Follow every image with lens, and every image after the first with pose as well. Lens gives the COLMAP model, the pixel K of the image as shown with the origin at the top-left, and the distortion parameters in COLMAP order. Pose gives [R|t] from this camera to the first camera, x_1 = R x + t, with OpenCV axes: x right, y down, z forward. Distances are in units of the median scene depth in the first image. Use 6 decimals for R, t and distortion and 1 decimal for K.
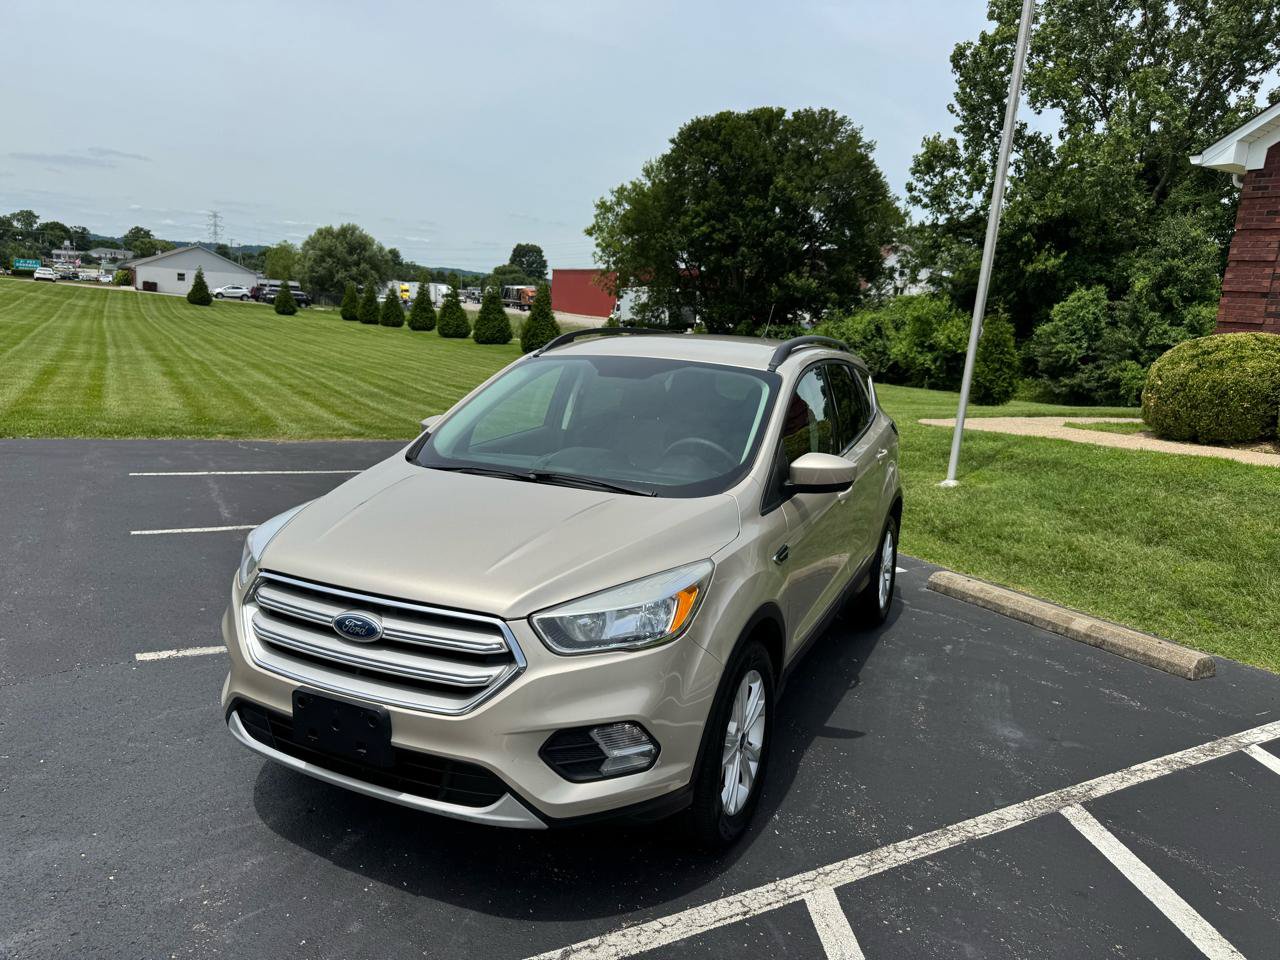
lens RADIAL K [[905.4, 0, 631.9], [0, 905.4, 484.5], [0, 0, 1]] dist [0.053293, -0.061830]
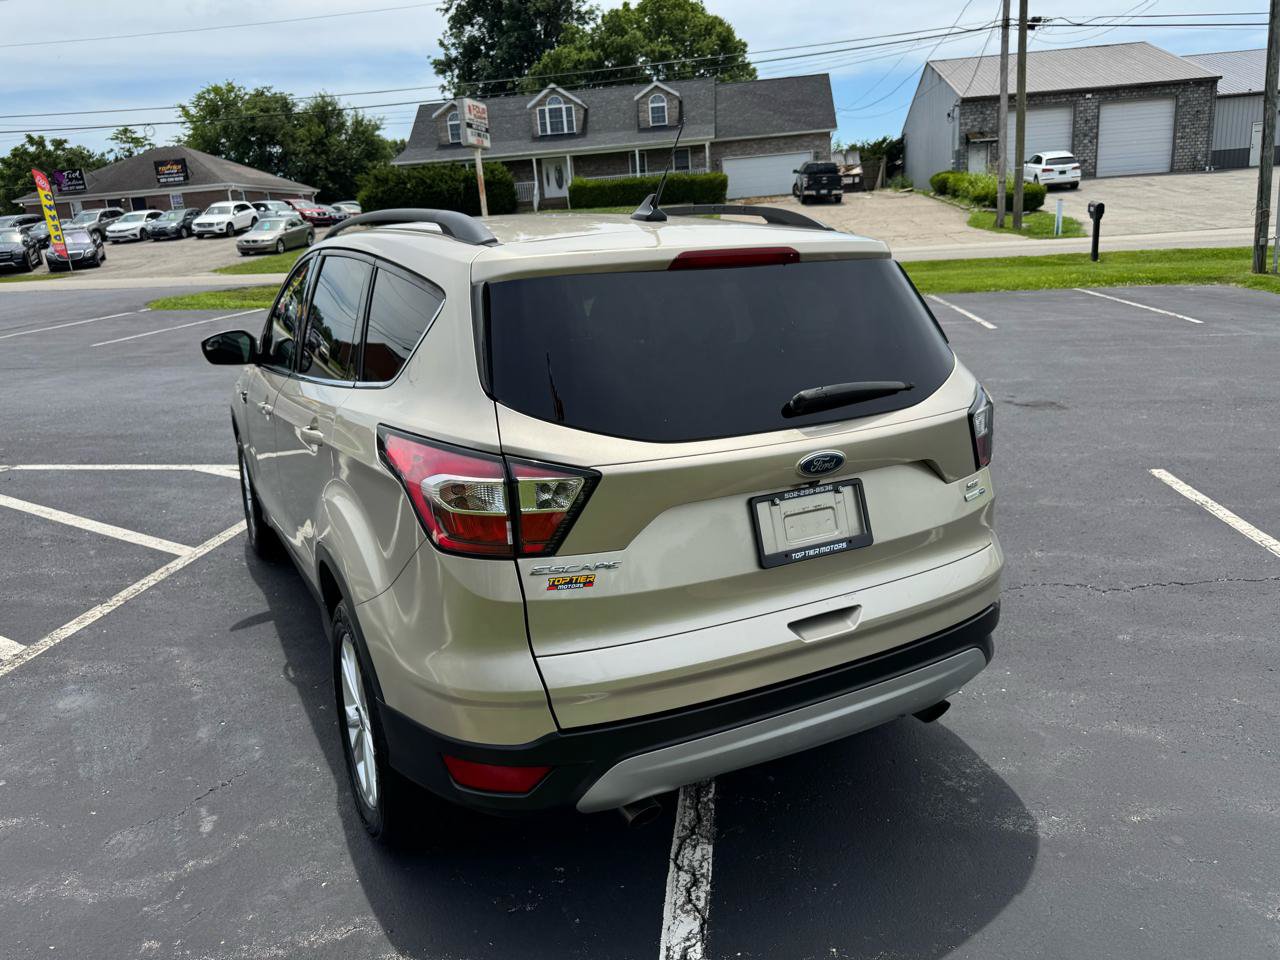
lens RADIAL K [[905.4, 0, 634.5], [0, 905.4, 471.2], [0, 0, 1]] dist [0.053293, -0.061830]
pose [[-0.596554, 0.173532, -0.783588, 0.275006], [-0.131667, 0.941955, 0.308844, -0.094460], [0.791699, 0.287415, -0.539078, 0.678922]]
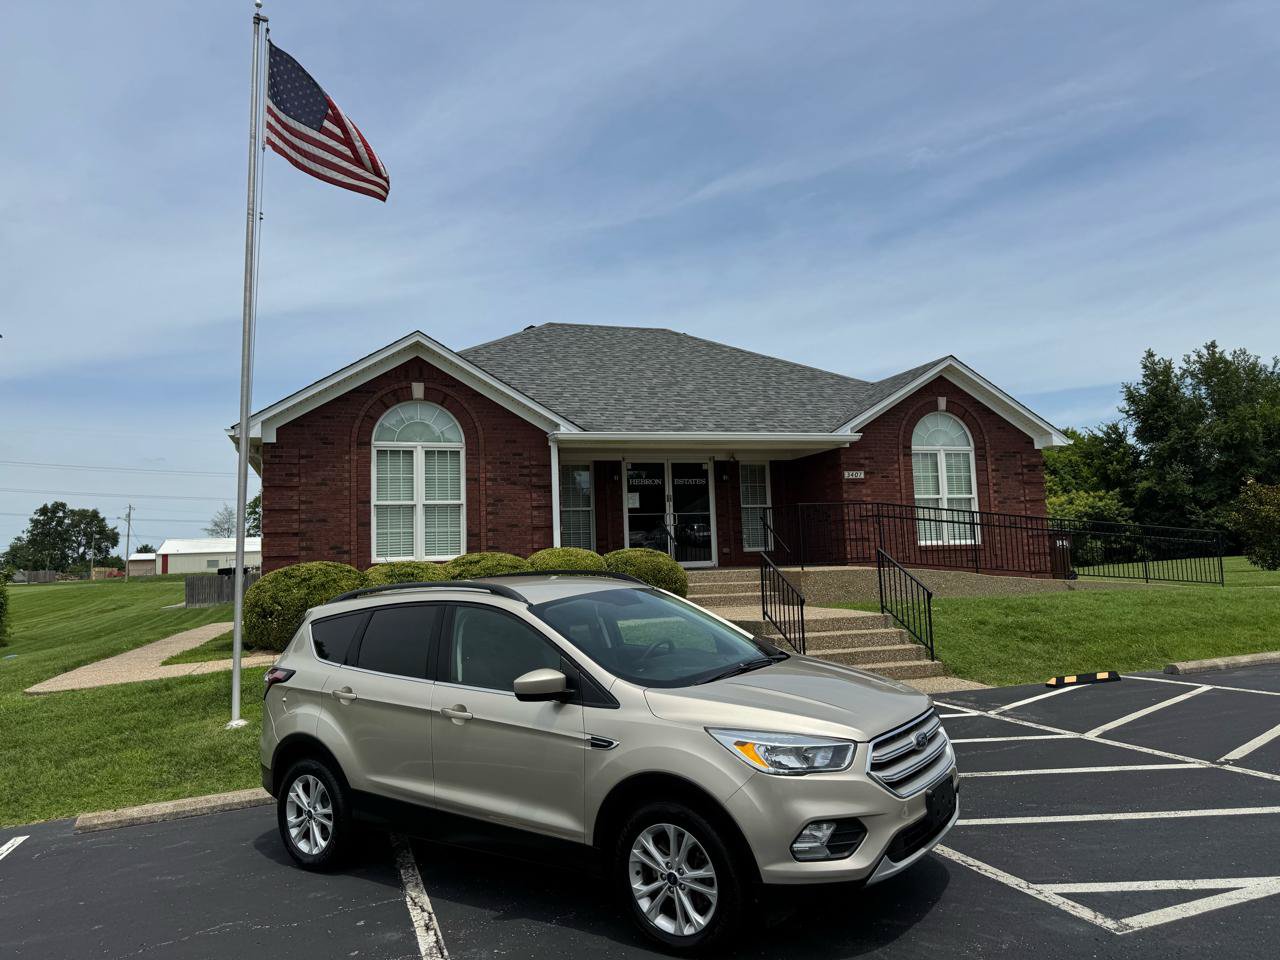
lens RADIAL K [[905.4, 0, 641.0], [0, 905.4, 477.6], [0, 0, 1]] dist [0.053293, -0.061830]
pose [[0.174425, 0.015312, 0.984551, -0.496731], [0.243897, 0.968049, -0.058264, -0.081979], [-0.953986, 0.250292, 0.165118, 0.264300]]
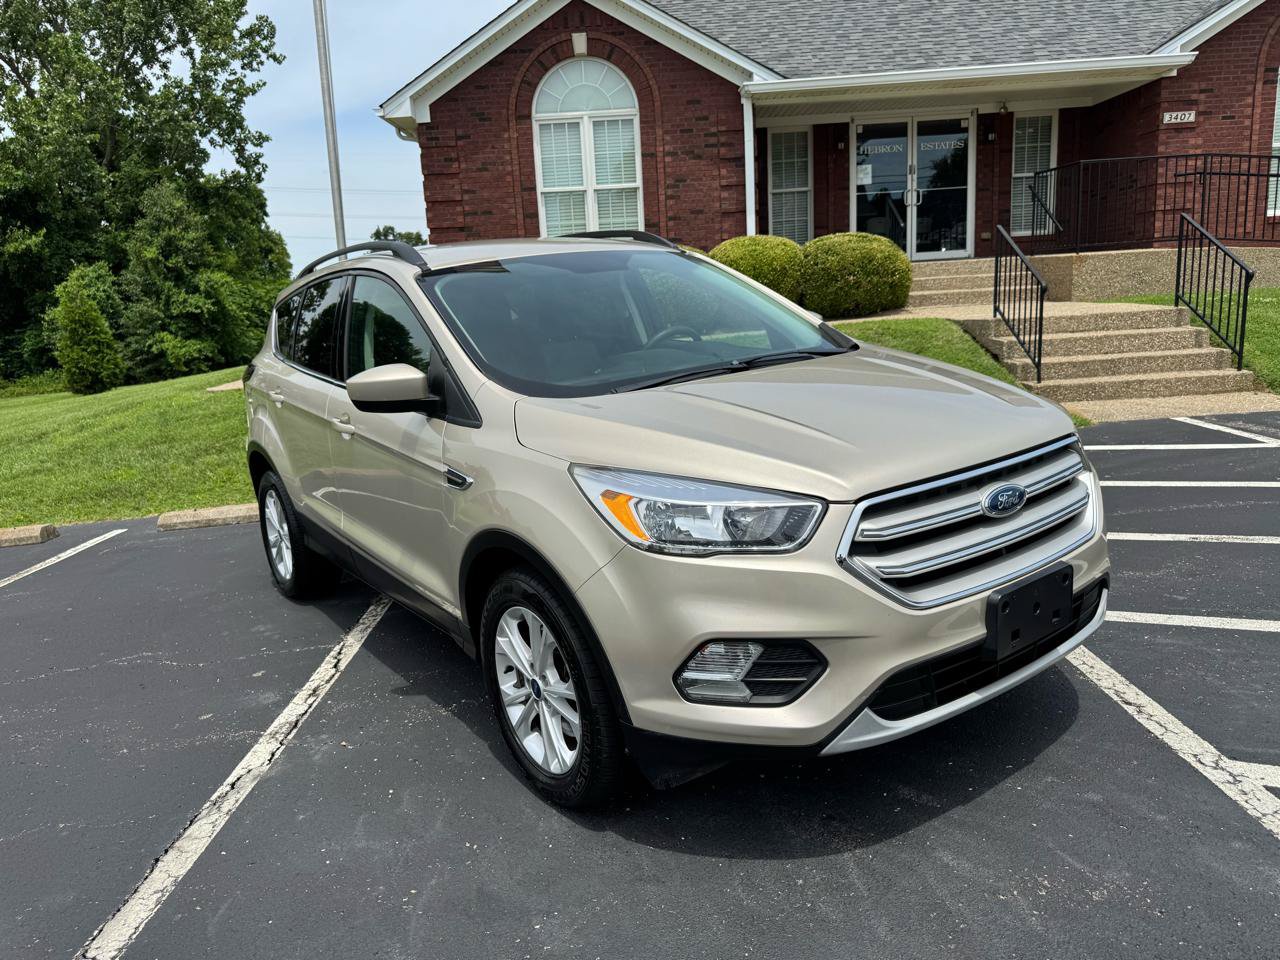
lens RADIAL K [[905.4, 0, 630.6], [0, 905.4, 486.3], [0, 0, 1]] dist [0.053293, -0.061830]
pose [[0.480778, -0.279285, 0.831175, -0.287074], [0.263832, 0.950068, 0.166625, -0.022359], [-0.836209, 0.139181, 0.530456, 0.202236]]
